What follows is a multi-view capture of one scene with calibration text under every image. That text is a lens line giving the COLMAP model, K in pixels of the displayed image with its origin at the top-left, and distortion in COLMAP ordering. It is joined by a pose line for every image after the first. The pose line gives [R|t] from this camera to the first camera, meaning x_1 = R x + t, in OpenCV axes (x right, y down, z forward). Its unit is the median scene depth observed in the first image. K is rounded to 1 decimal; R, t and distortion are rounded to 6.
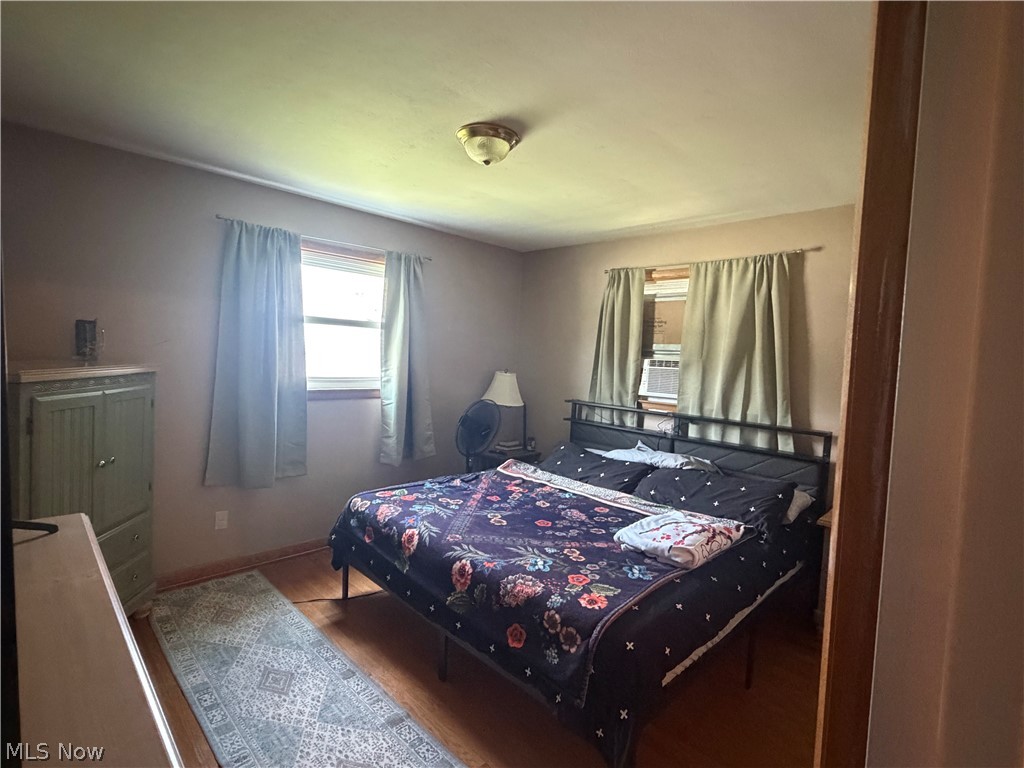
lens RADIAL K [[503.6, 0, 516.6], [0, 503.6, 382.9], [0, 0, 1]] dist [0.011635, -0.004220]
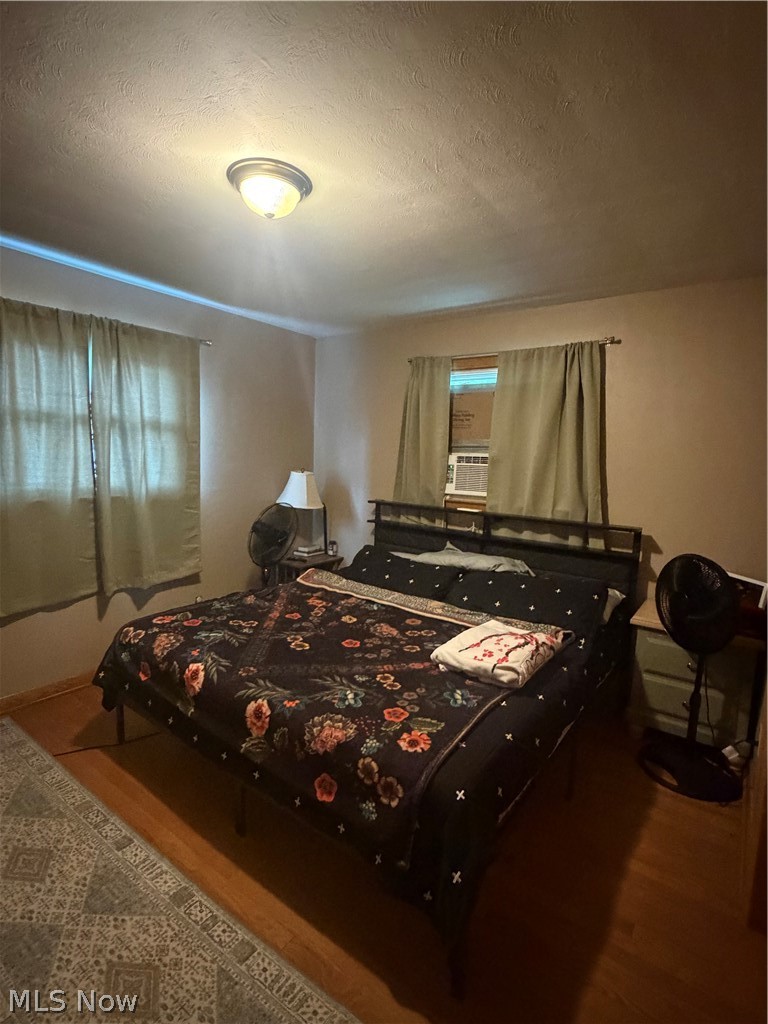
lens RADIAL K [[503.6, 0, 391.3], [0, 503.6, 512.3], [0, 0, 1]] dist [0.011635, -0.004220]
pose [[0.988074, -0.034638, 0.150031, -0.002582], [0.024419, 0.997288, 0.069427, -0.014632], [-0.152029, -0.064935, 0.986241, 0.135256]]
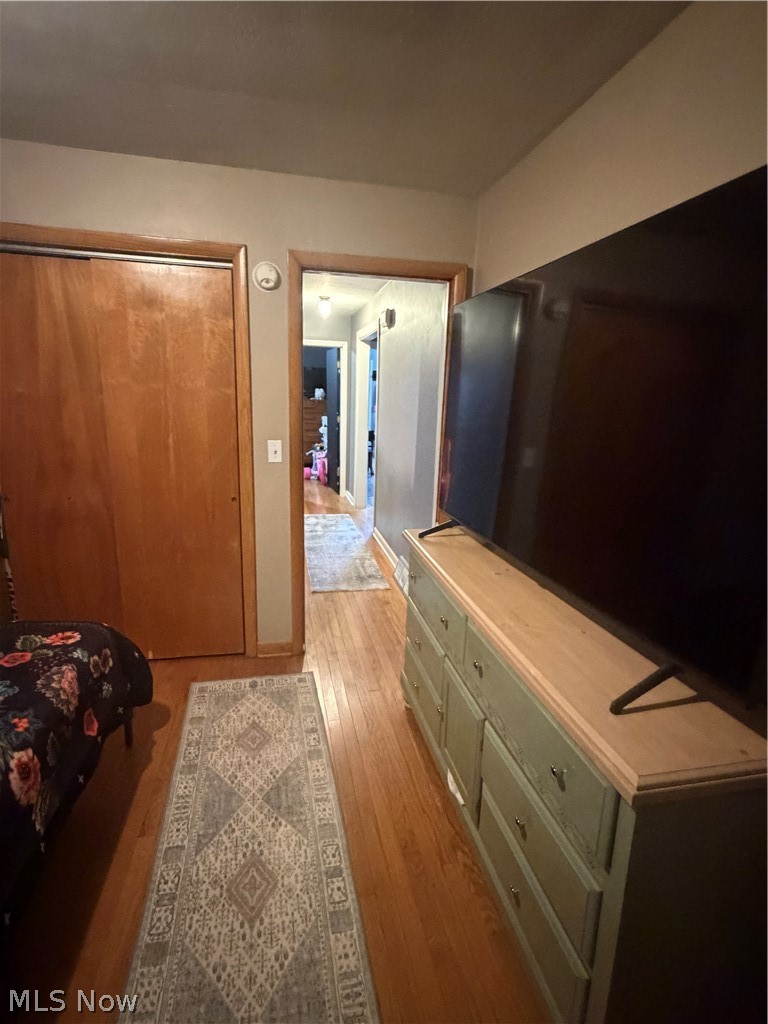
lens RADIAL K [[503.6, 0, 385.2], [0, 503.6, 510.9], [0, 0, 1]] dist [0.011635, -0.004220]
pose [[-0.833688, -0.194354, 0.516904, -0.606376], [-0.039112, 0.954453, 0.295788, -0.082310], [-0.550848, 0.226378, -0.803318, 1.033617]]
